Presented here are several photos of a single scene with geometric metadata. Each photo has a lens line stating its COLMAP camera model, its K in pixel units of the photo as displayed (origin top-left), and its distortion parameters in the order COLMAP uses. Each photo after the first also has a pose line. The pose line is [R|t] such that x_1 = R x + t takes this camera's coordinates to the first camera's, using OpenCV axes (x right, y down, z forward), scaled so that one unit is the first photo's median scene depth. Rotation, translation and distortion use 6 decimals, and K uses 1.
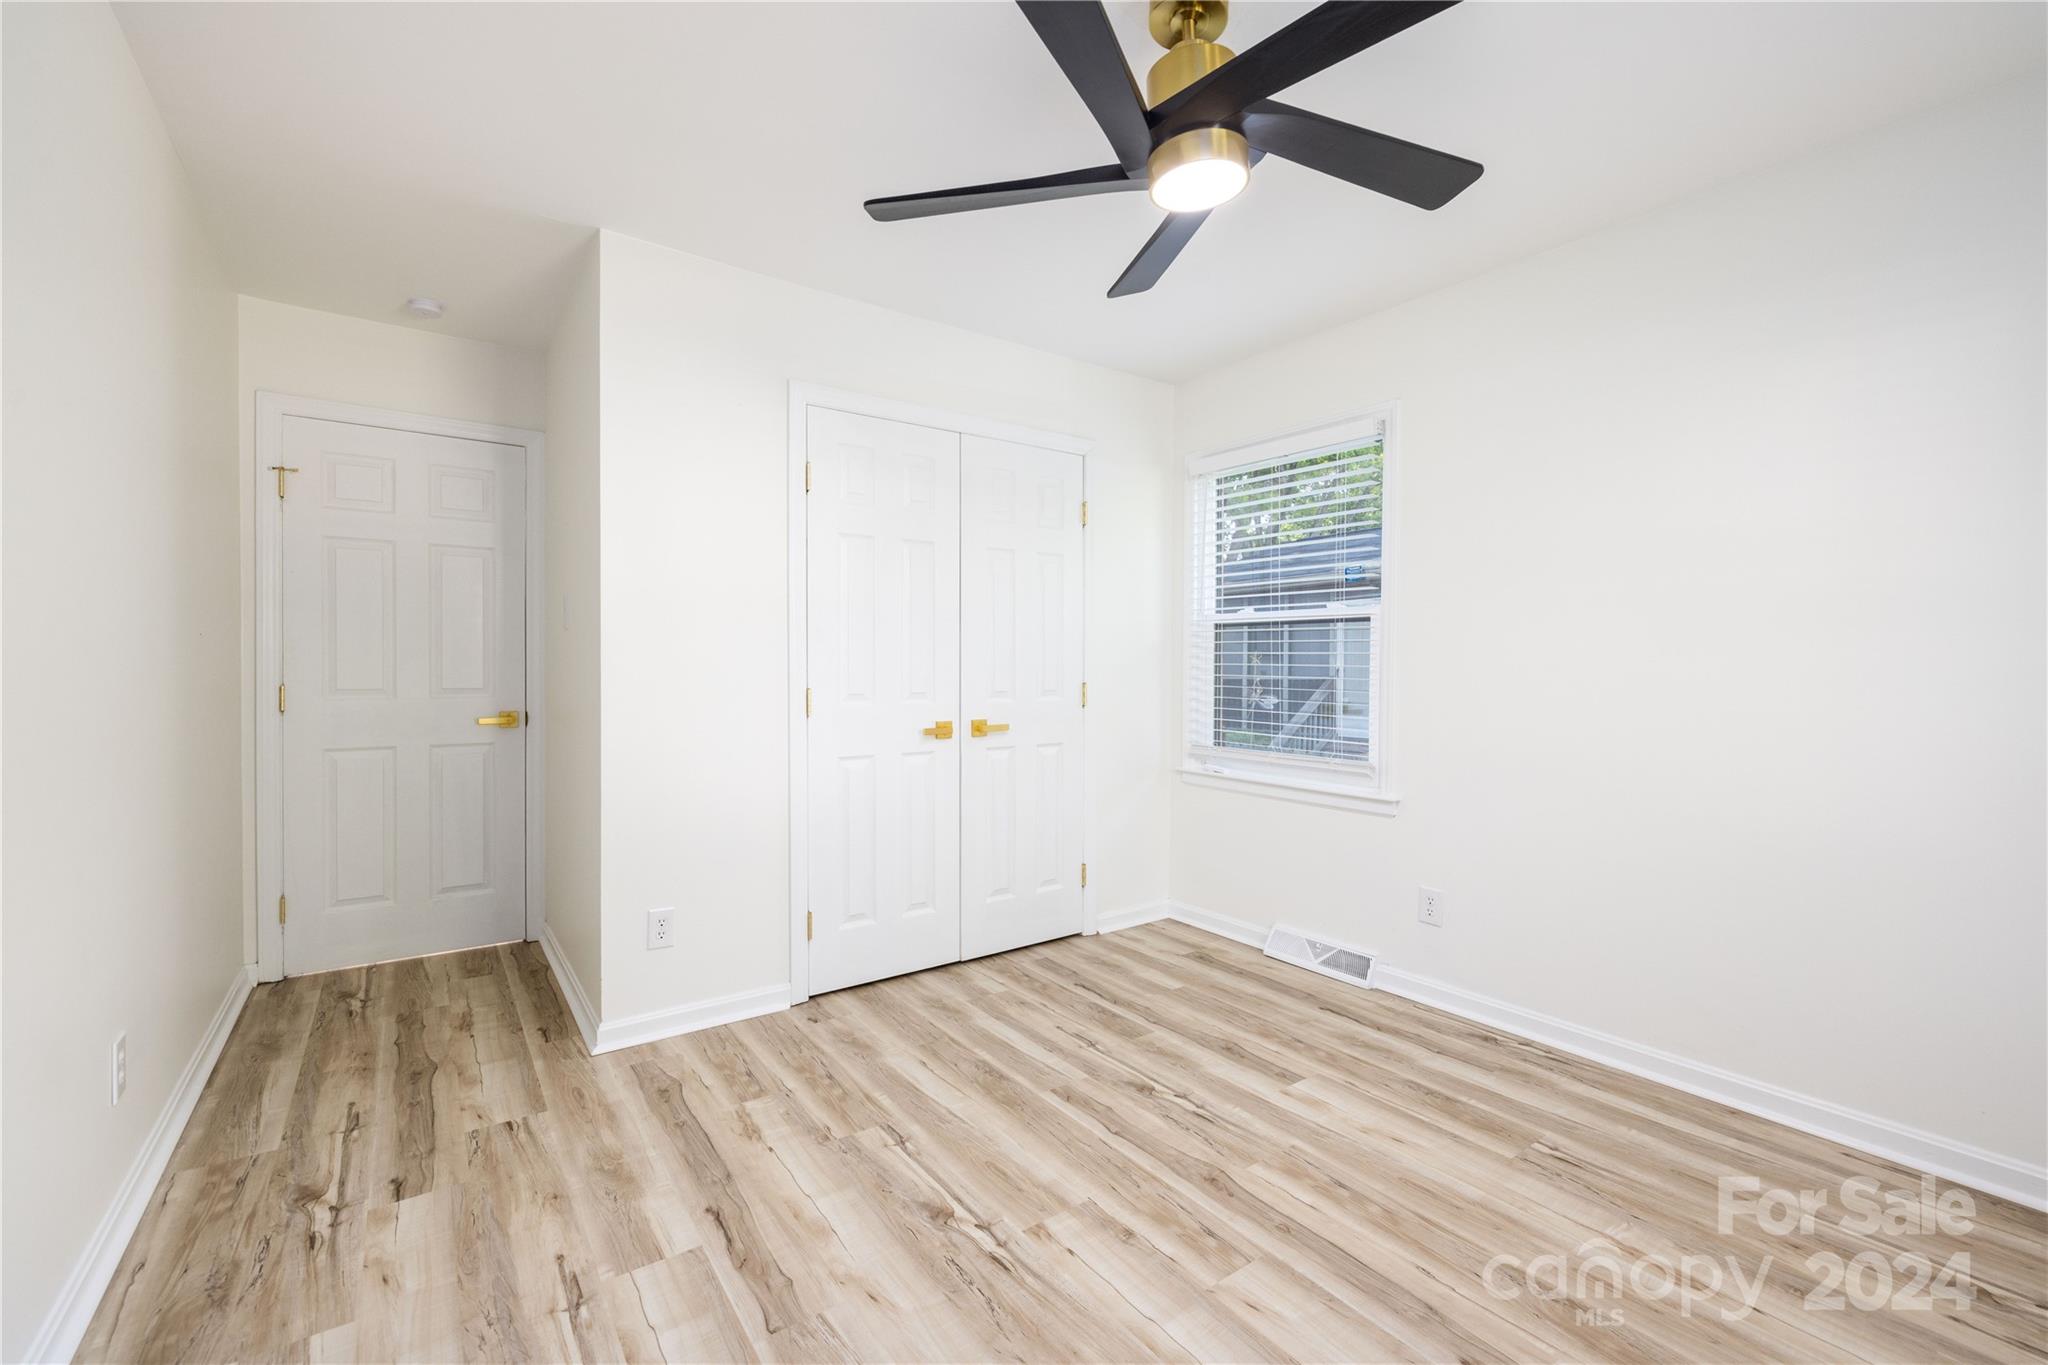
lens RADIAL K [[861.4, 0, 1026.6], [0, 861.4, 679.6], [0, 0, 1]] dist [-0.002426, 0.000761]
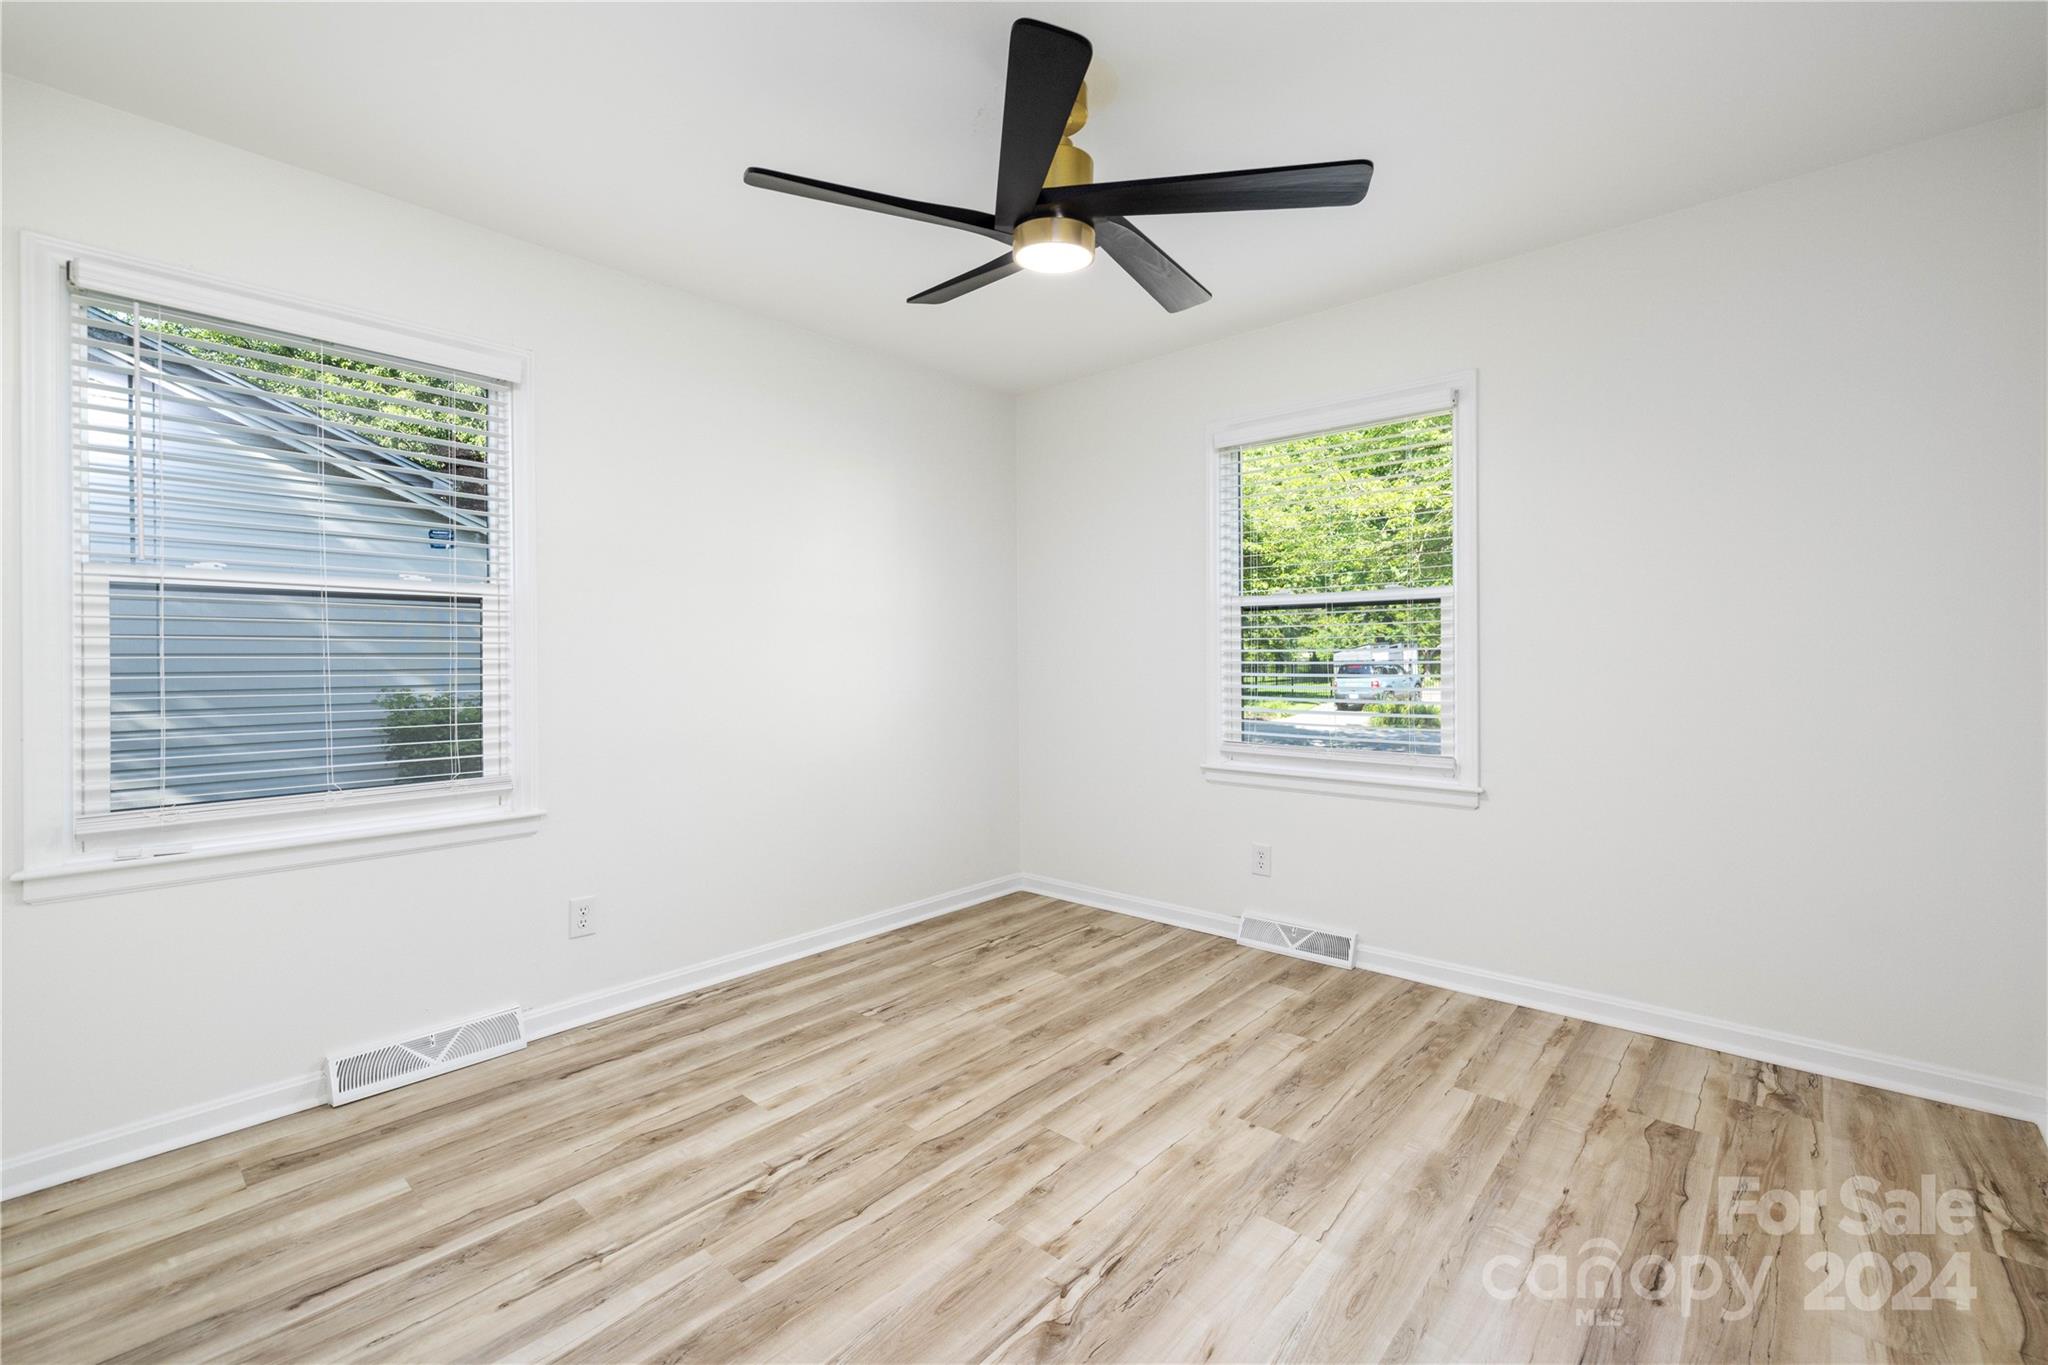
lens RADIAL K [[861.4, 0, 1027.2], [0, 861.4, 663.2], [0, 0, 1]] dist [-0.002426, 0.000761]
pose [[-0.212129, -0.009507, 0.977195, -0.689522], [0.023202, 0.999622, 0.014762, -0.016990], [-0.976966, 0.025805, -0.211828, 0.924156]]
